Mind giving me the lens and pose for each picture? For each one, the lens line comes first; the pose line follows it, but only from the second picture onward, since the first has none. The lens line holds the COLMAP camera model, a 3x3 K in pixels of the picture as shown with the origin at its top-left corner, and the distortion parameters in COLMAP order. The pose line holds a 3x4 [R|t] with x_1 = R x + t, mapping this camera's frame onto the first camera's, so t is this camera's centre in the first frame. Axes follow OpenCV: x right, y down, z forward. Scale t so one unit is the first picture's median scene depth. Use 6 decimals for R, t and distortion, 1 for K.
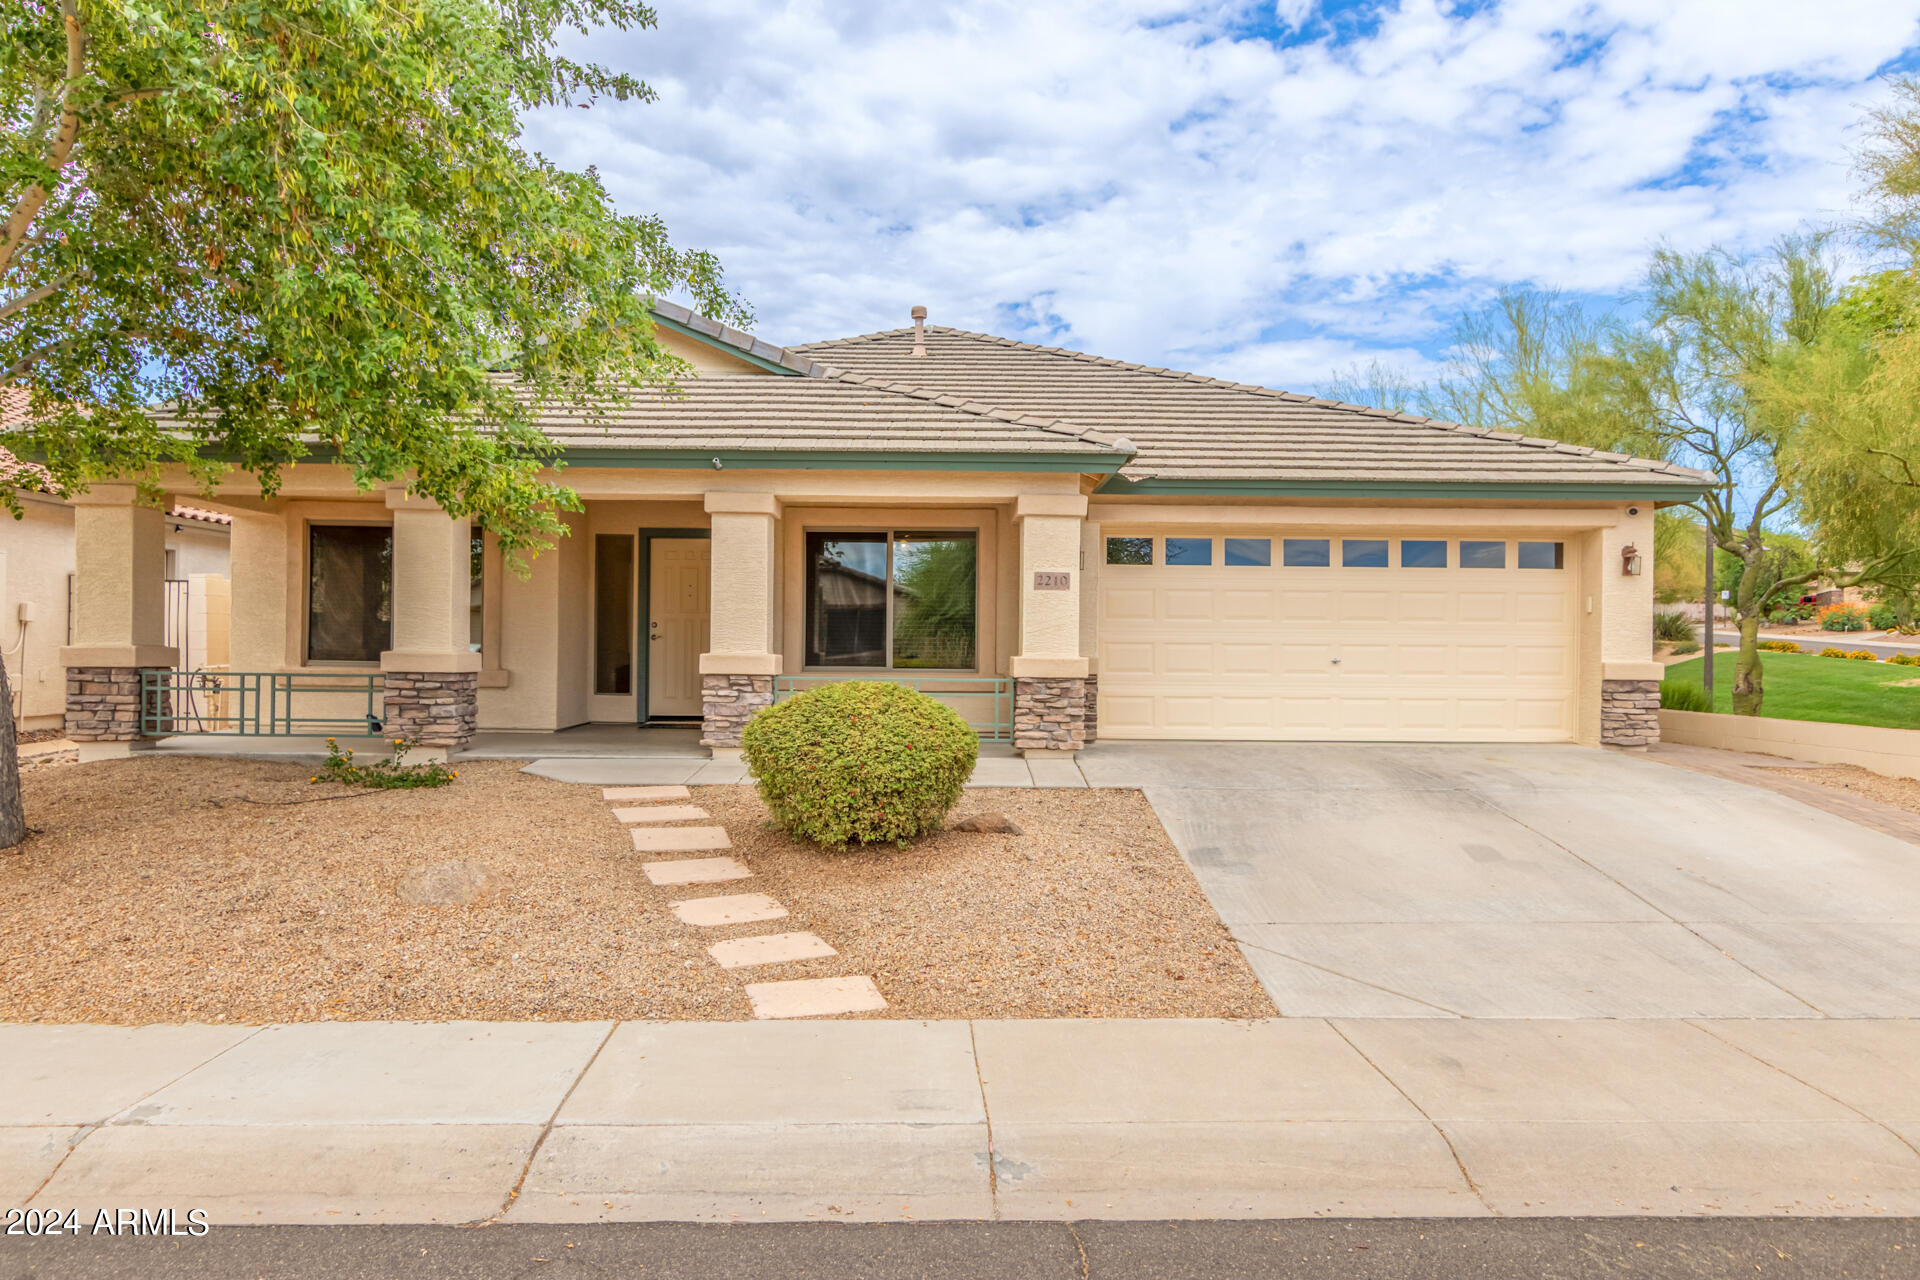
lens RADIAL K [[1346.7, 0, 960.0], [0, 1346.7, 640.0], [0, 0, 1]] dist [-0.004925, 0.002021]
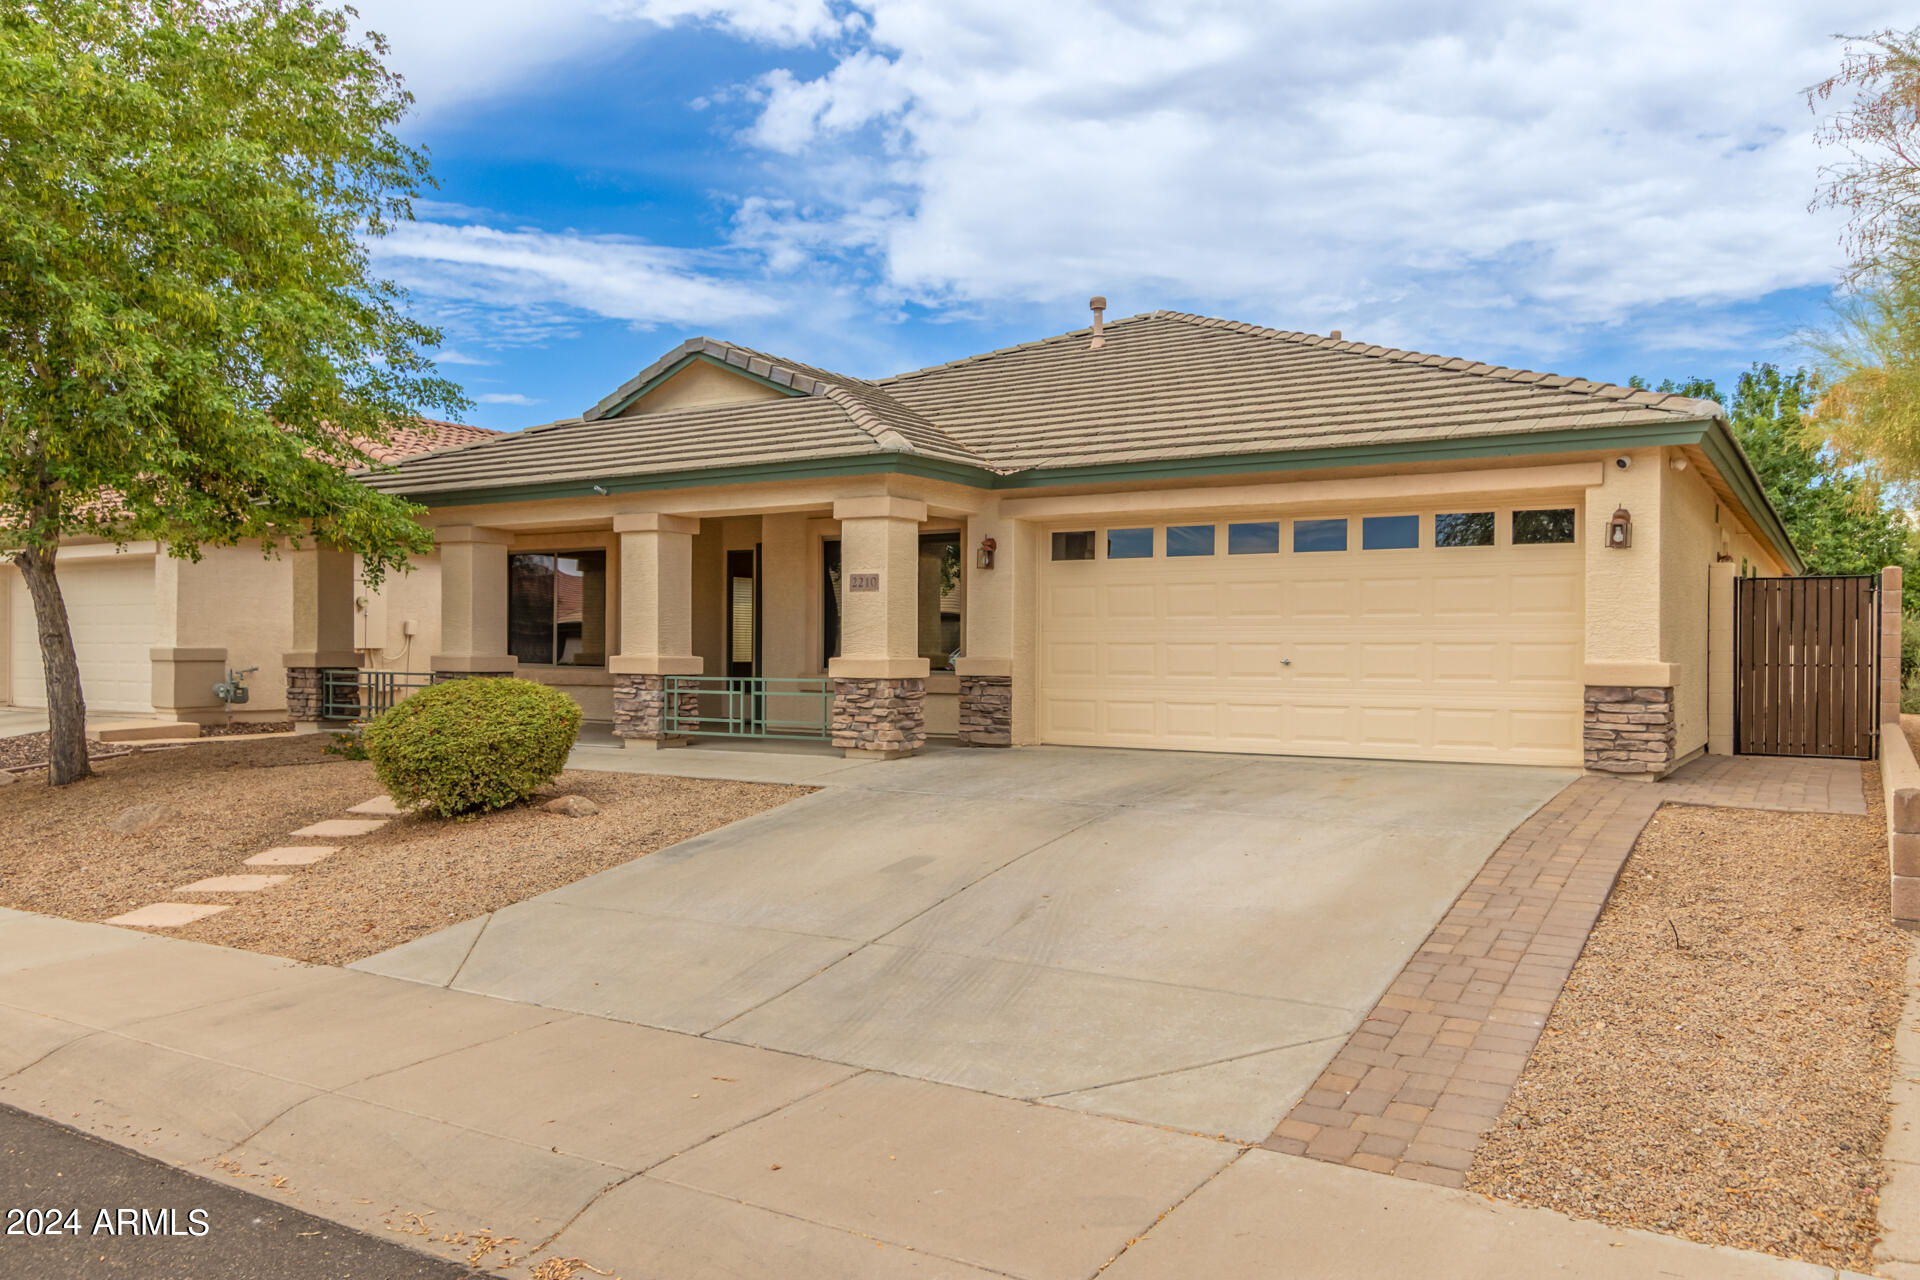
lens RADIAL K [[1426.7, 0, 960.0], [0, 1426.7, 640.0], [0, 0, 1]] dist [-0.012457, -0.006892]
pose [[0.836459, -0.010555, -0.547927, 0.625881], [0.007442, 0.999941, -0.007902, 0.007294], [0.547978, 0.002532, 0.836489, 0.127017]]
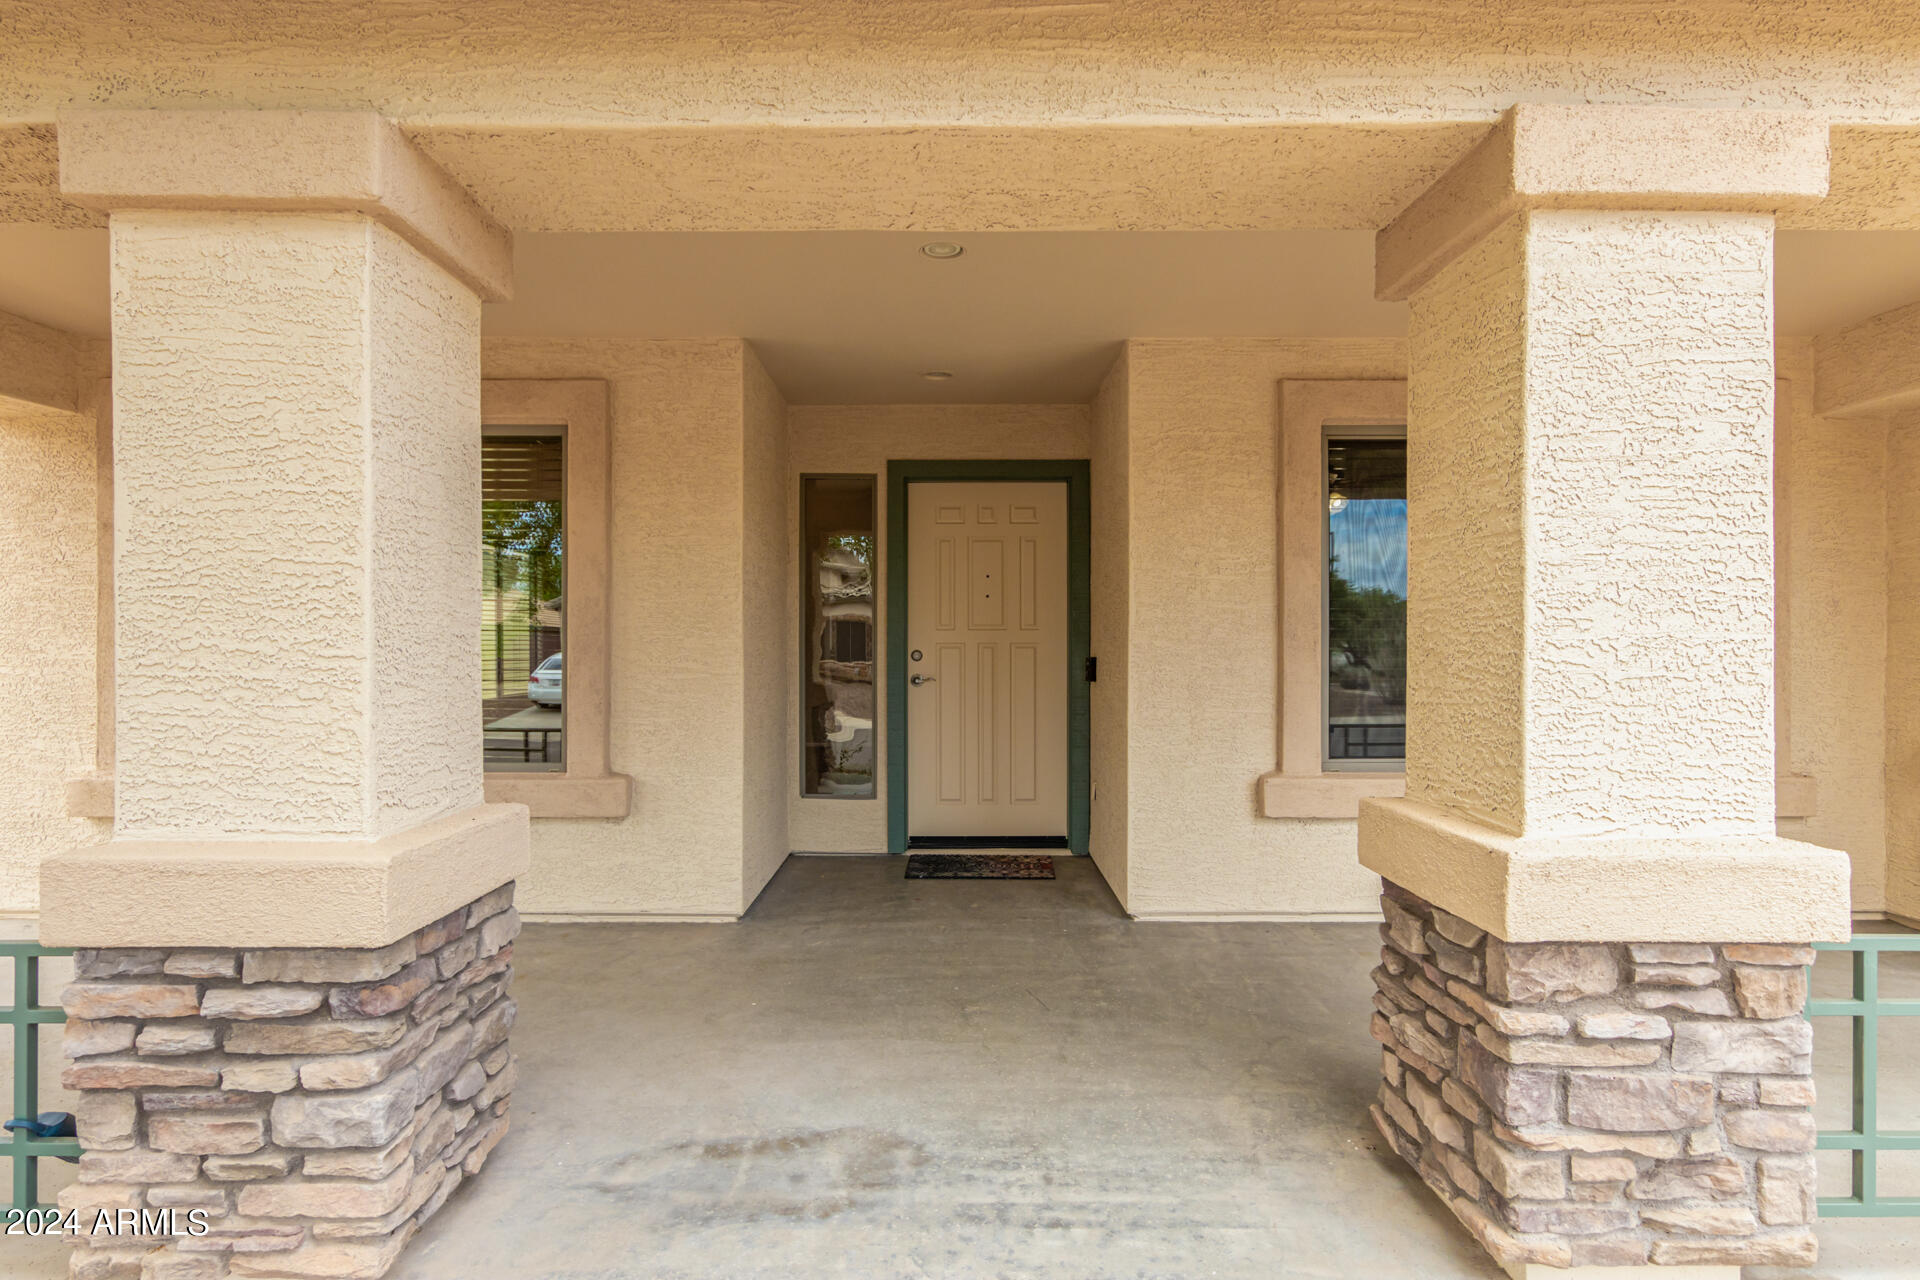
lens RADIAL K [[1088.1, 0, 960.0], [0, 1088.1, 640.0], [0, 0, 1]] dist [0.000633, 0.000115]
pose [[0.999522, -0.010209, -0.029179, -0.238029], [0.010306, 0.999942, 0.003184, -0.021483], [0.029145, -0.003483, 0.999569, 0.712830]]
